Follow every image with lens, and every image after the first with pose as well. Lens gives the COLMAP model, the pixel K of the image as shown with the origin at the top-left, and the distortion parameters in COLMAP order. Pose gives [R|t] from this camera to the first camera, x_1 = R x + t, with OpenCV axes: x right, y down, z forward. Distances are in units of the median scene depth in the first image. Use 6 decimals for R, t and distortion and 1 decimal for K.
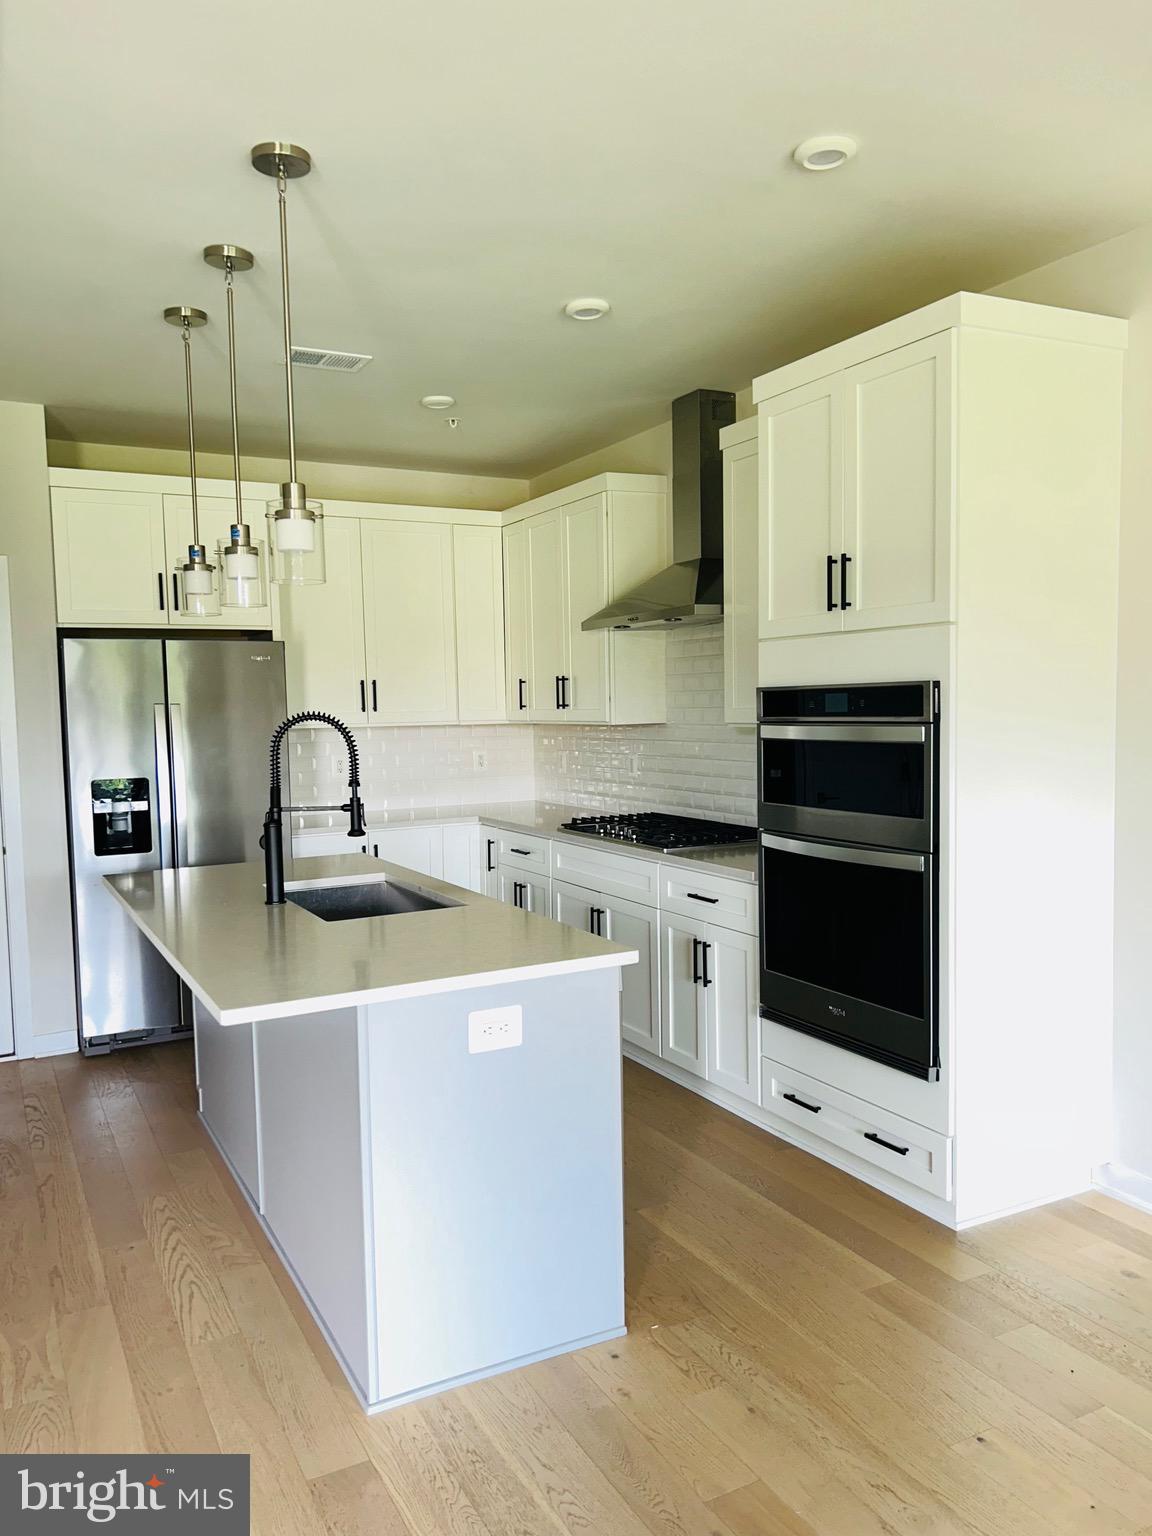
lens RADIAL K [[1153.6, 0, 579.1], [0, 1153.6, 788.8], [0, 0, 1]] dist [0.082314, -0.149889]
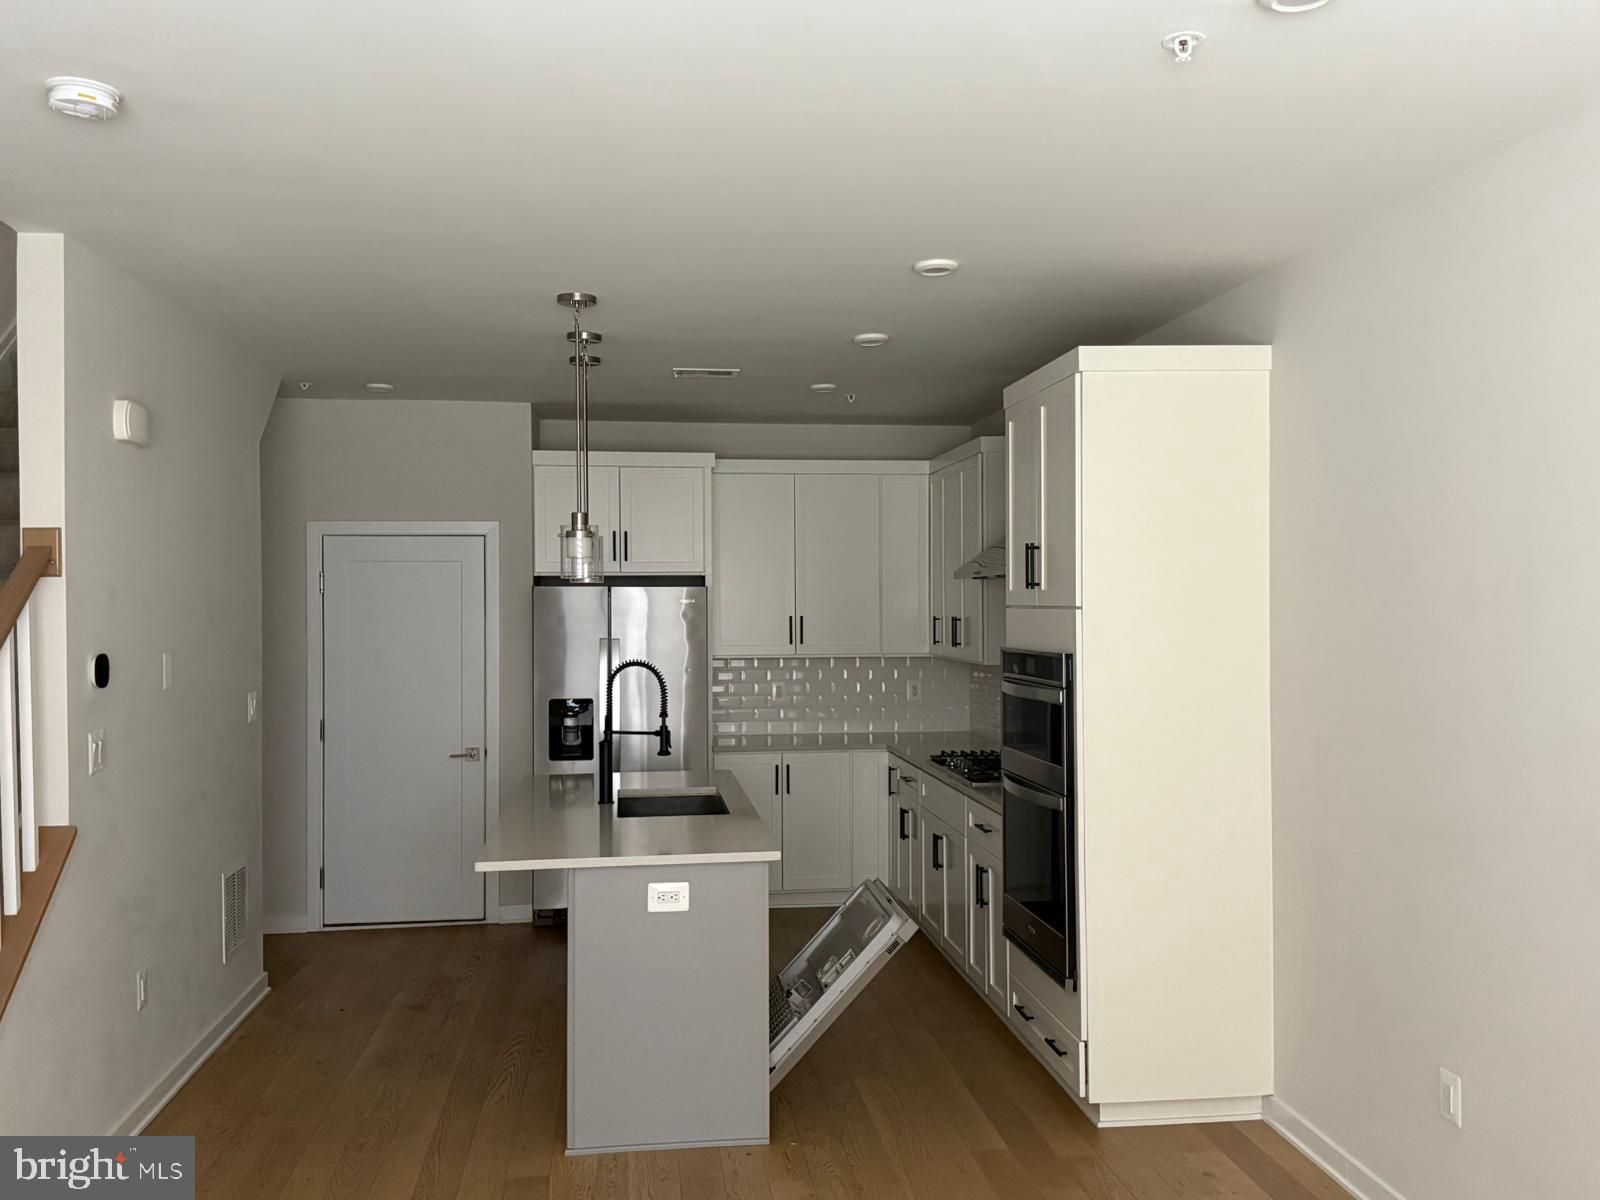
lens RADIAL K [[1379.5, 0, 800.0], [0, 1379.5, 600.0], [0, 0, 1]] dist [0.138287, -0.267430]
pose [[0.935388, 0.014307, -0.353333, 0.354416], [-0.040132, 0.997021, -0.065872, -0.026577], [0.351338, 0.075796, 0.933176, -0.295747]]
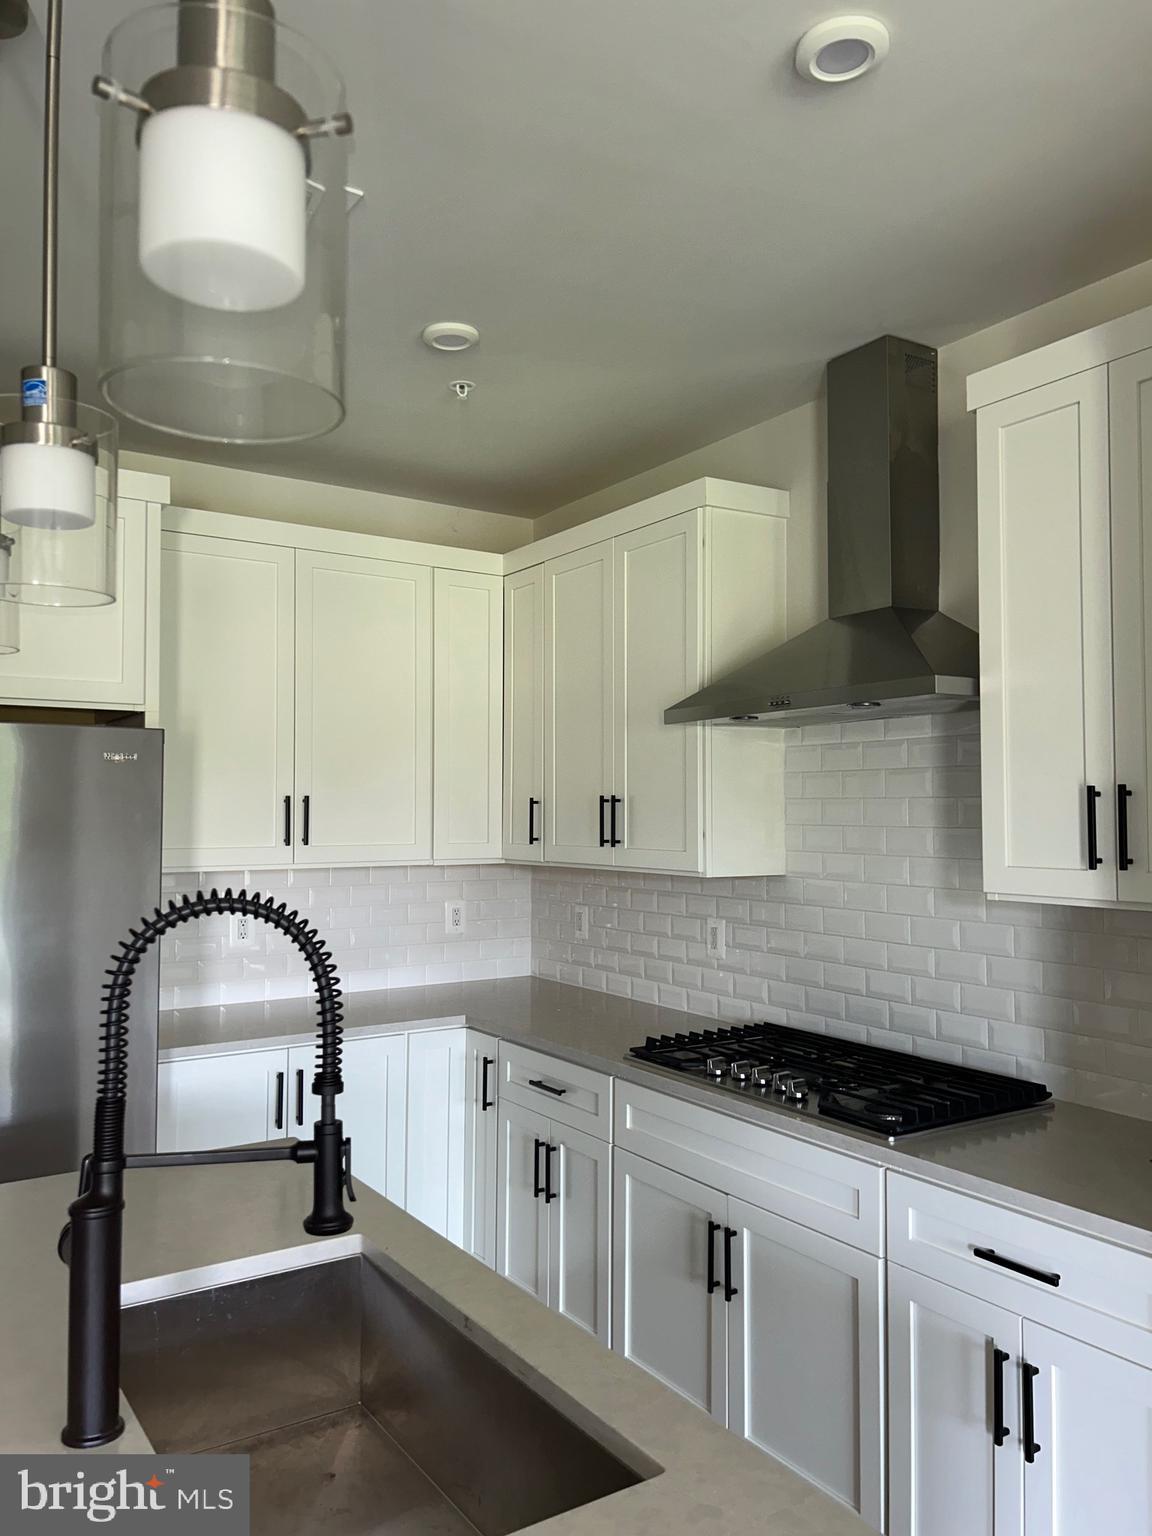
lens RADIAL K [[1160.1, 0, 575.1], [0, 1160.1, 755.0], [0, 0, 1]] dist [0.084653, -0.149767]
pose [[0.995750, 0.023960, 0.088926, -0.106566], [-0.012530, 0.991833, -0.126928, -0.044701], [-0.091241, 0.125274, 0.987918, 0.426945]]
